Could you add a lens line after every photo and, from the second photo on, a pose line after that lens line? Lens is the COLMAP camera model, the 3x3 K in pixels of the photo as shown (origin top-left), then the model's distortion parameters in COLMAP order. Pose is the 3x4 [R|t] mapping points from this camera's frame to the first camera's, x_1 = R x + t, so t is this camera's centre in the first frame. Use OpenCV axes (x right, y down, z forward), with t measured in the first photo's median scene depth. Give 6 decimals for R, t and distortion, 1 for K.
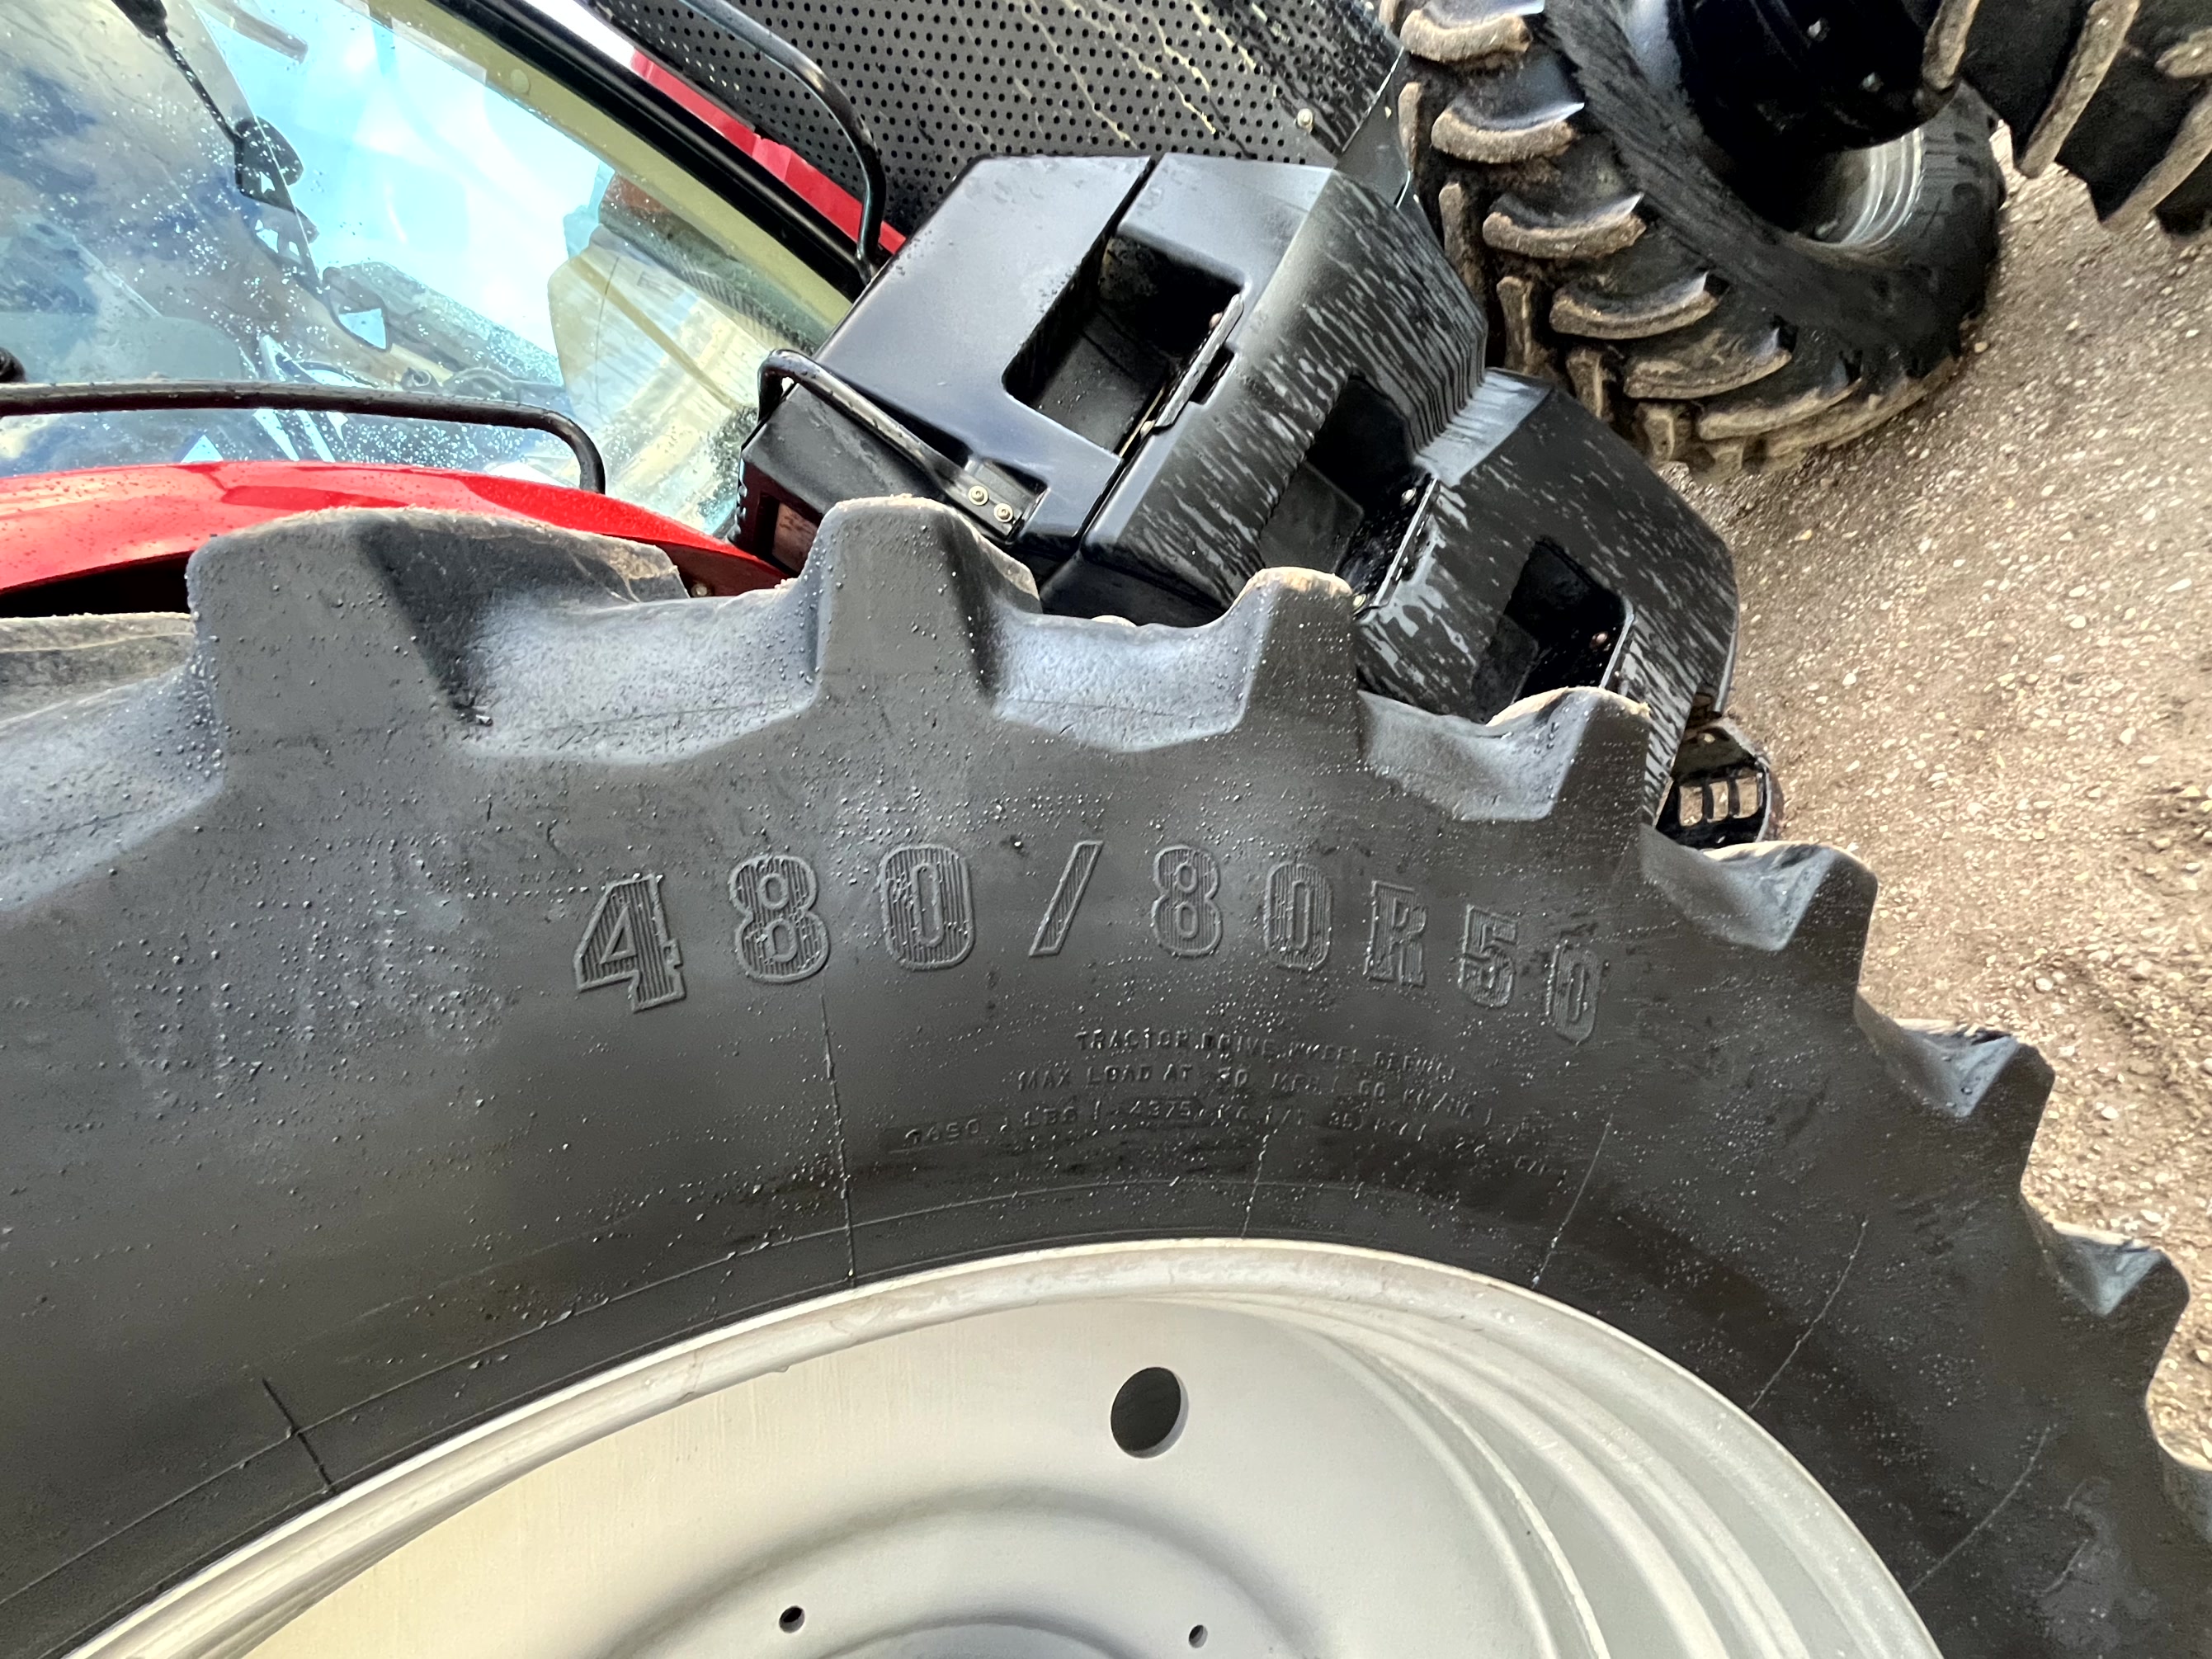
lens RADIAL K [[978.9, 0, 1106.0], [0, 978.9, 829.5], [0, 0, 1]] dist [-0.001524, -0.000016]
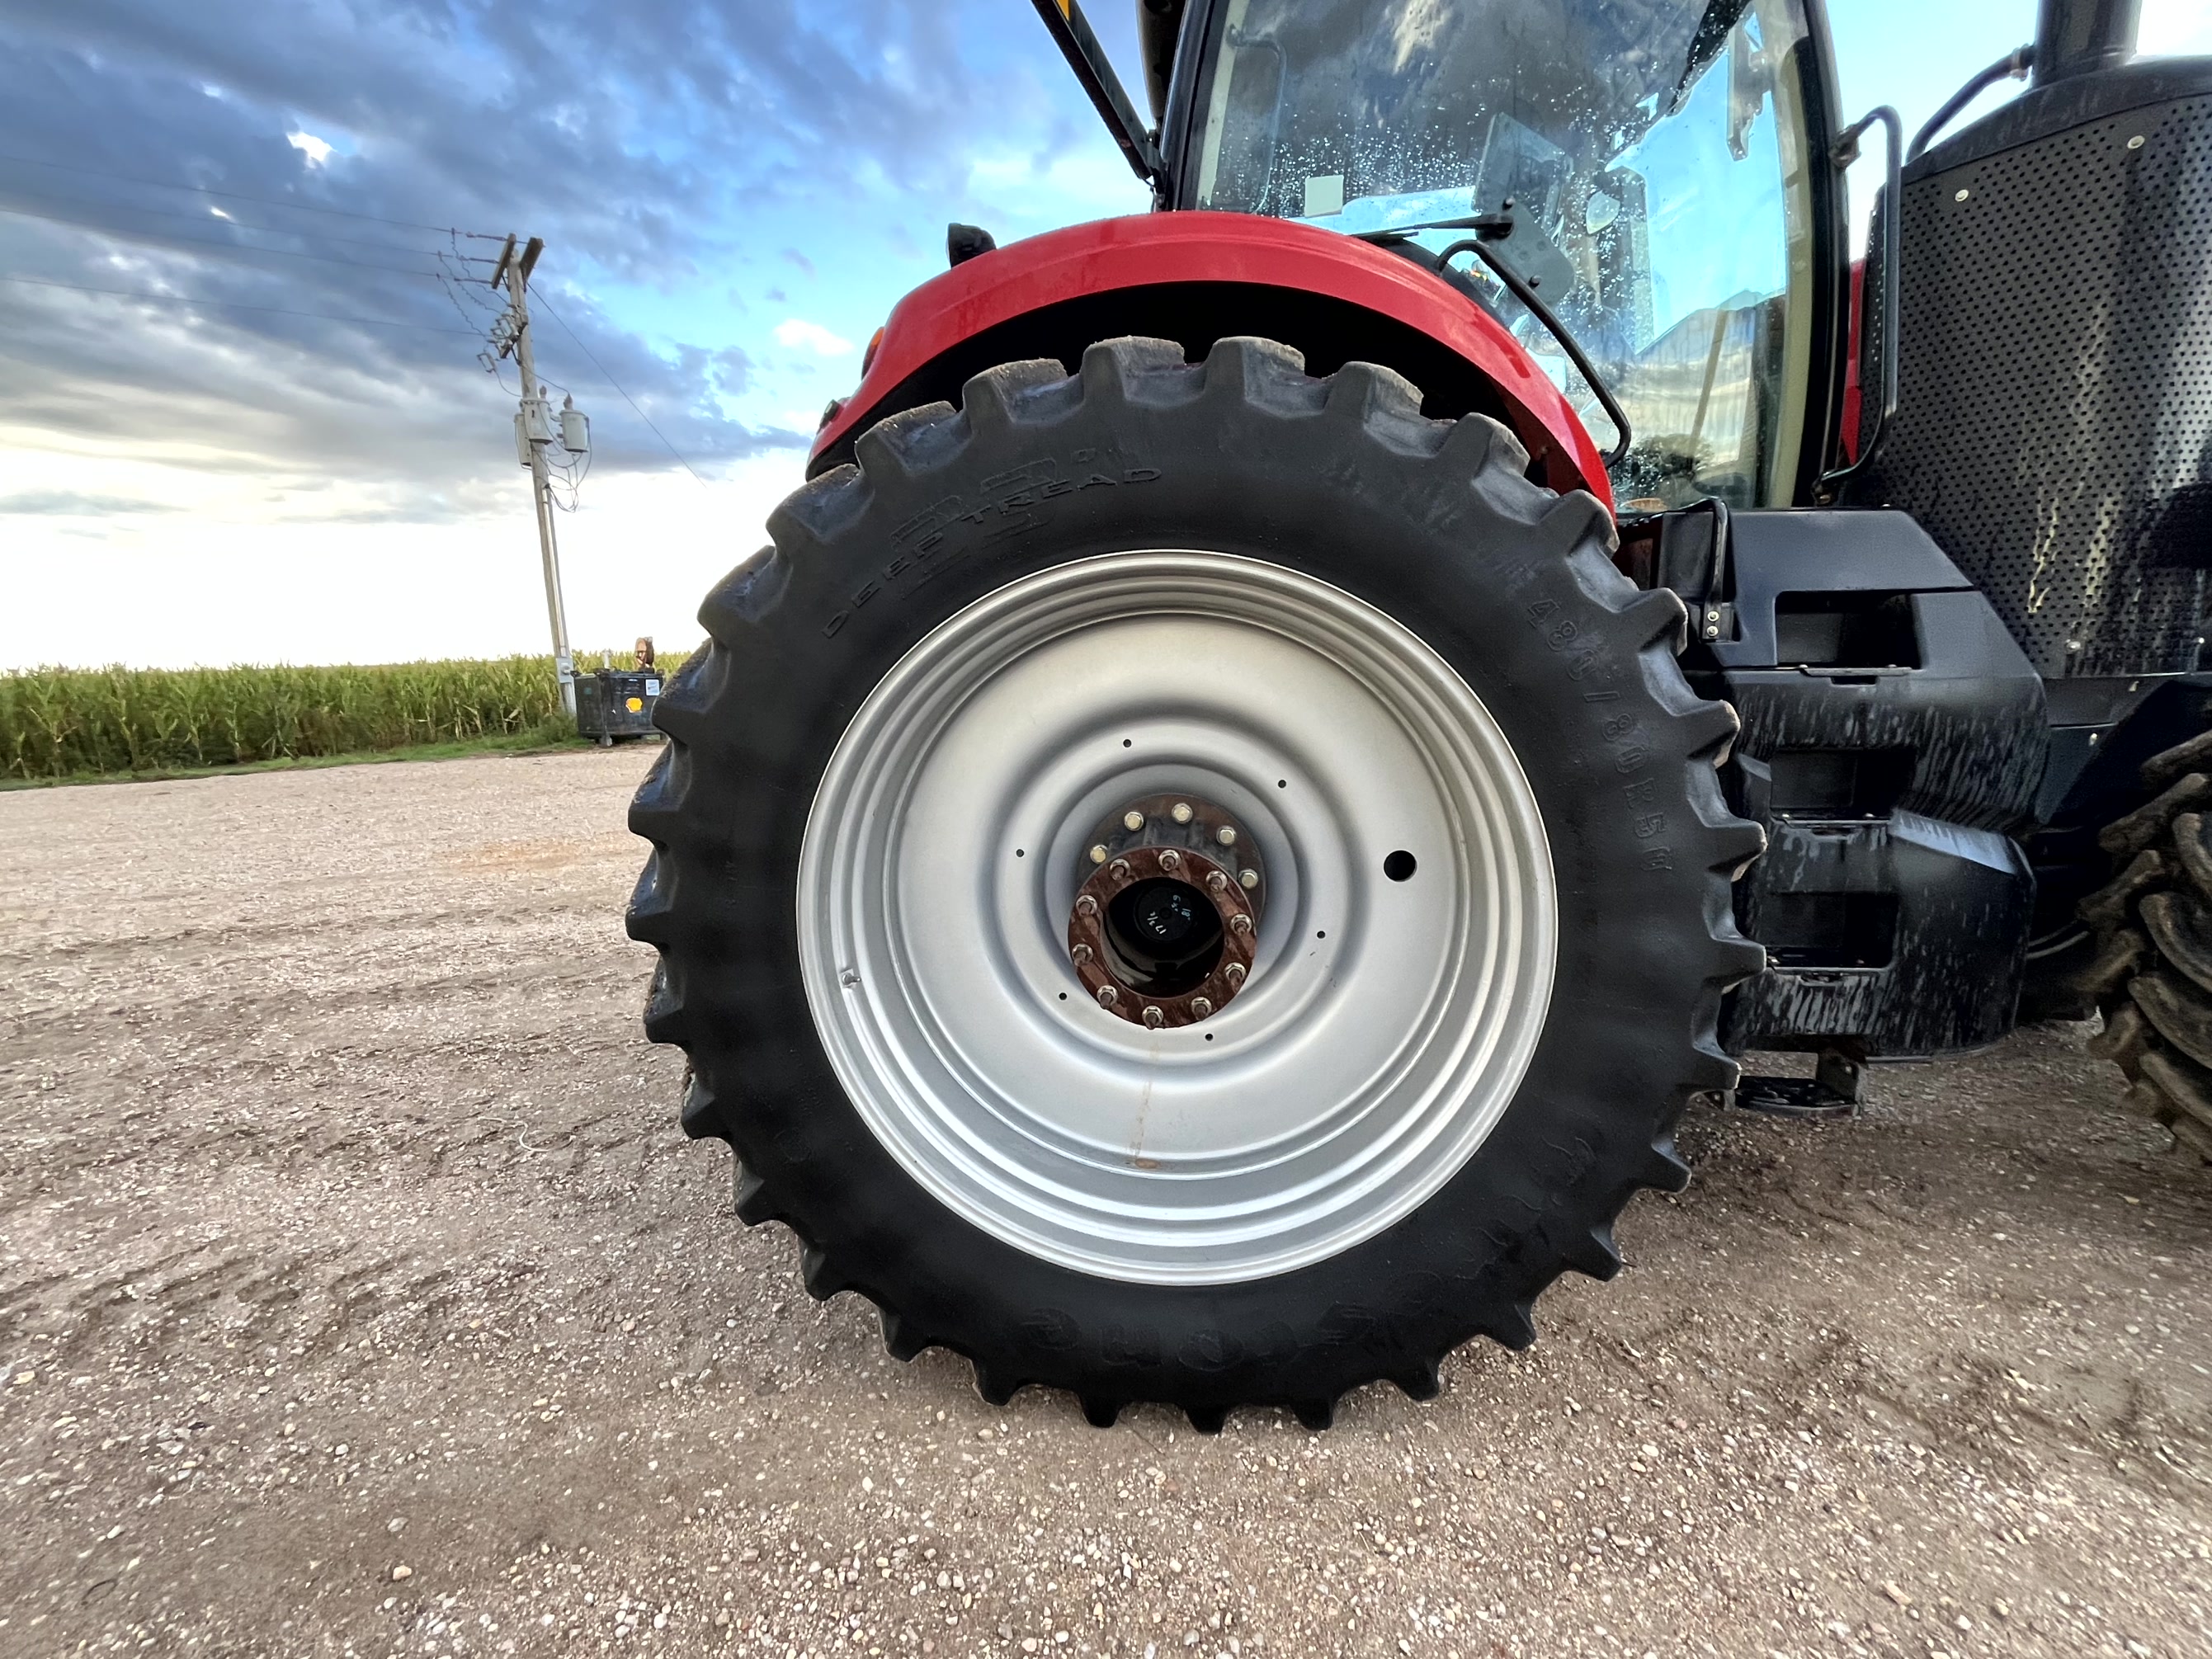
lens RADIAL K [[965.9, 0, 1106.0], [0, 965.9, 829.5], [0, 0, 1]] dist [-0.001562, -0.000091]
pose [[0.439247, 0.858669, -0.264101, 0.184284], [-0.817023, 0.504060, 0.279993, 0.289105], [0.373544, 0.092790, 0.922960, -1.052925]]
